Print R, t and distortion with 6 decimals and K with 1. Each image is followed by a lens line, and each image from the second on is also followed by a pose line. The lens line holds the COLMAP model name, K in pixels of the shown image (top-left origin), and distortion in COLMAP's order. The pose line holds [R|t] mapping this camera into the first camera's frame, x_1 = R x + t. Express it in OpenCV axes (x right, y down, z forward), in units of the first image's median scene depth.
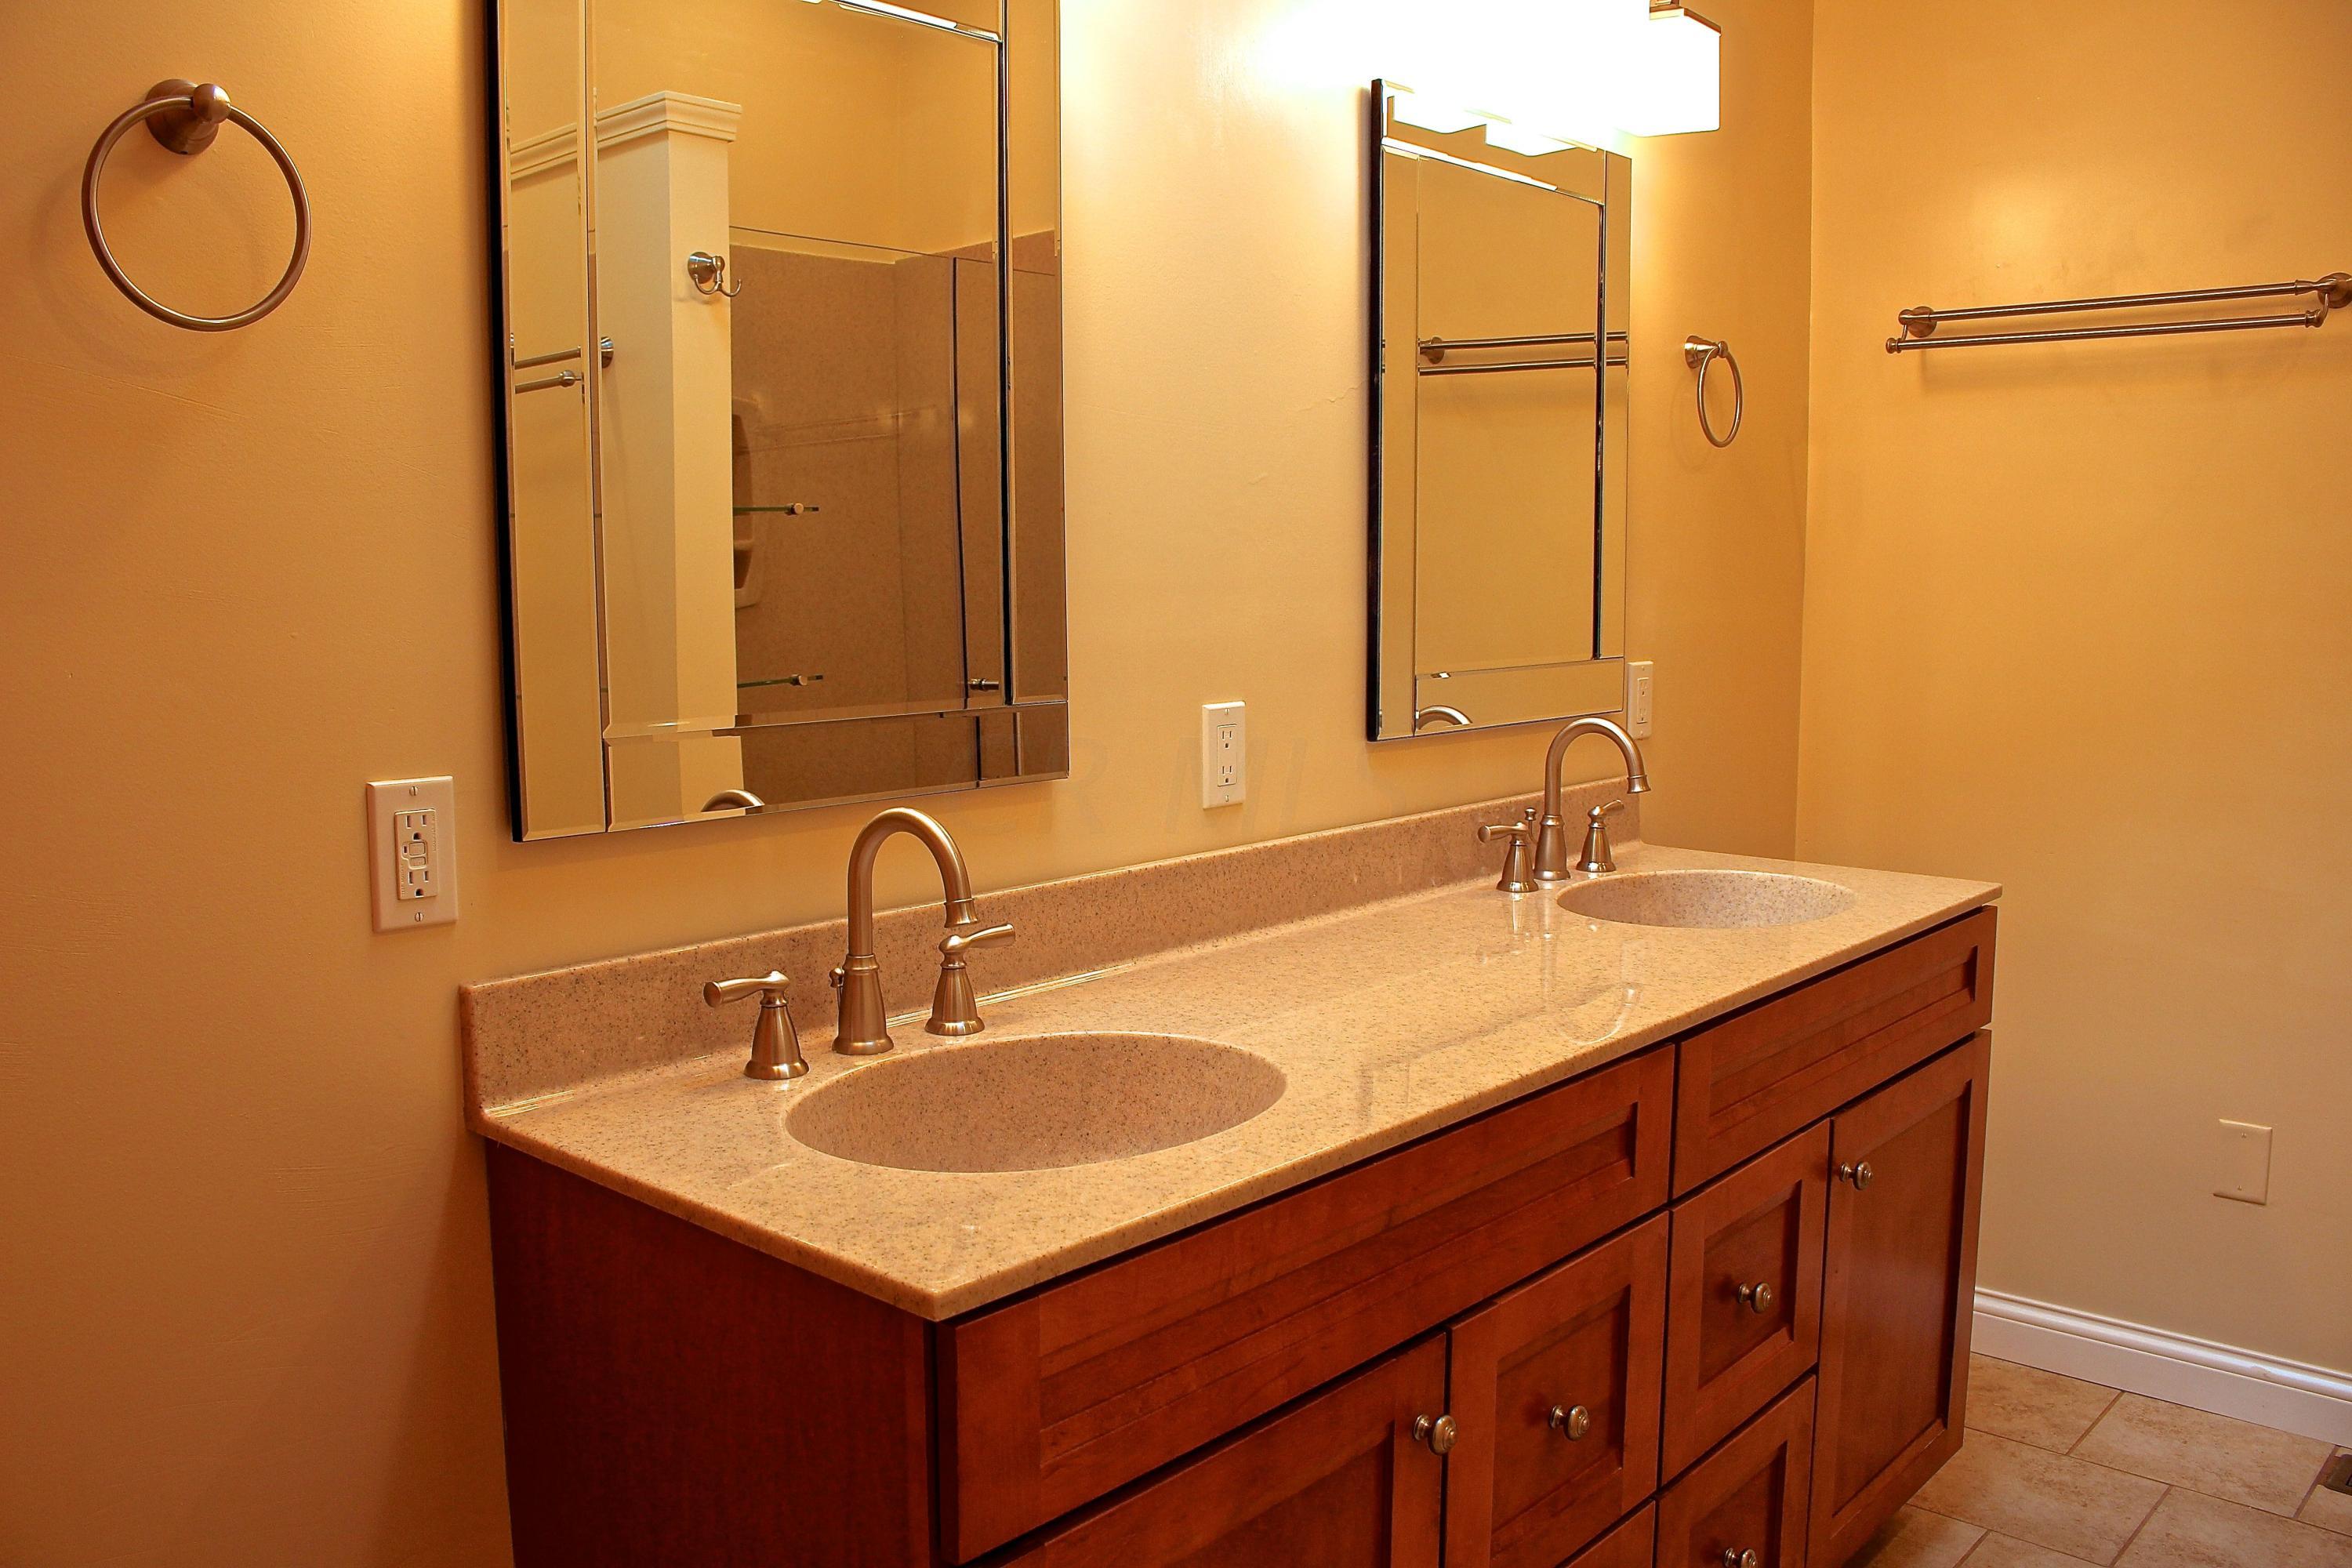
lens RADIAL K [[1982.6, 0, 1102.6], [0, 1982.6, 787.7], [0, 0, 1]] dist [-0.171492, 0.160218]
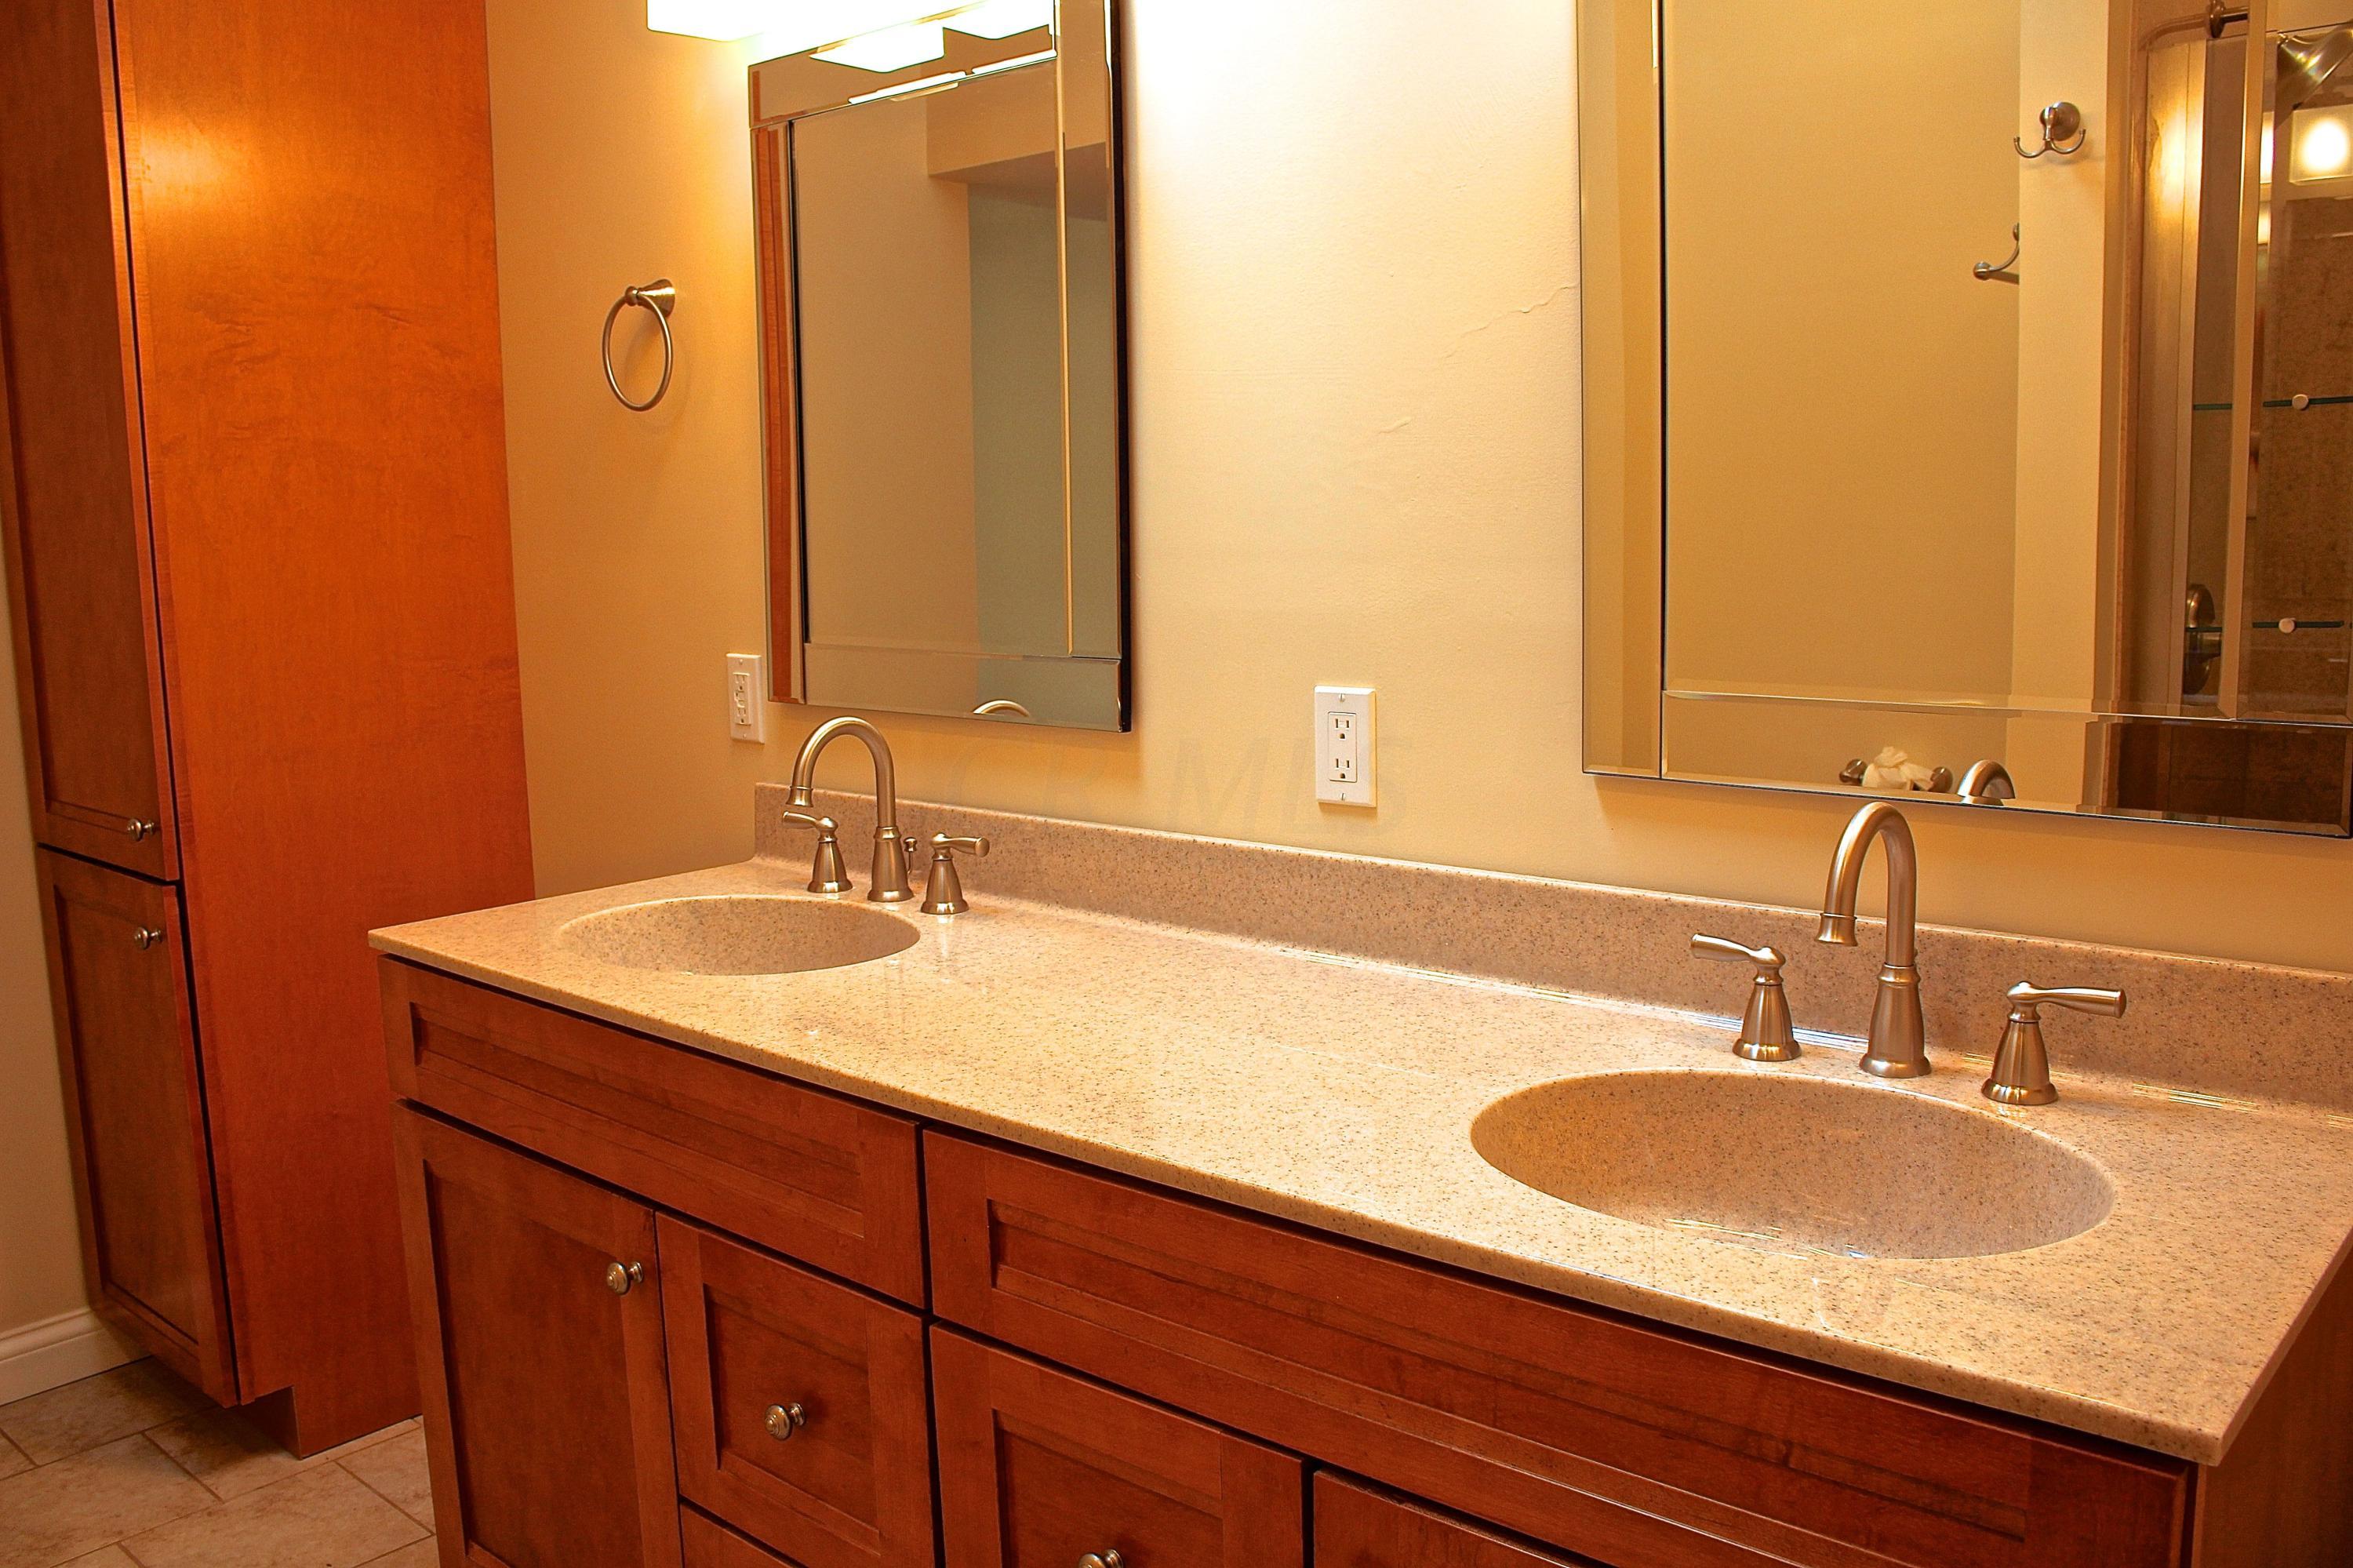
lens RADIAL K [[1983.6, 0, 1103.1], [0, 1983.6, 787.7], [0, 0, 1]] dist [-0.171492, 0.160218]
pose [[-0.008823, 0.159550, -0.987150, 0.955152], [-0.082019, 0.983747, 0.159733, -0.133509], [0.996592, 0.082374, 0.004406, 0.920830]]
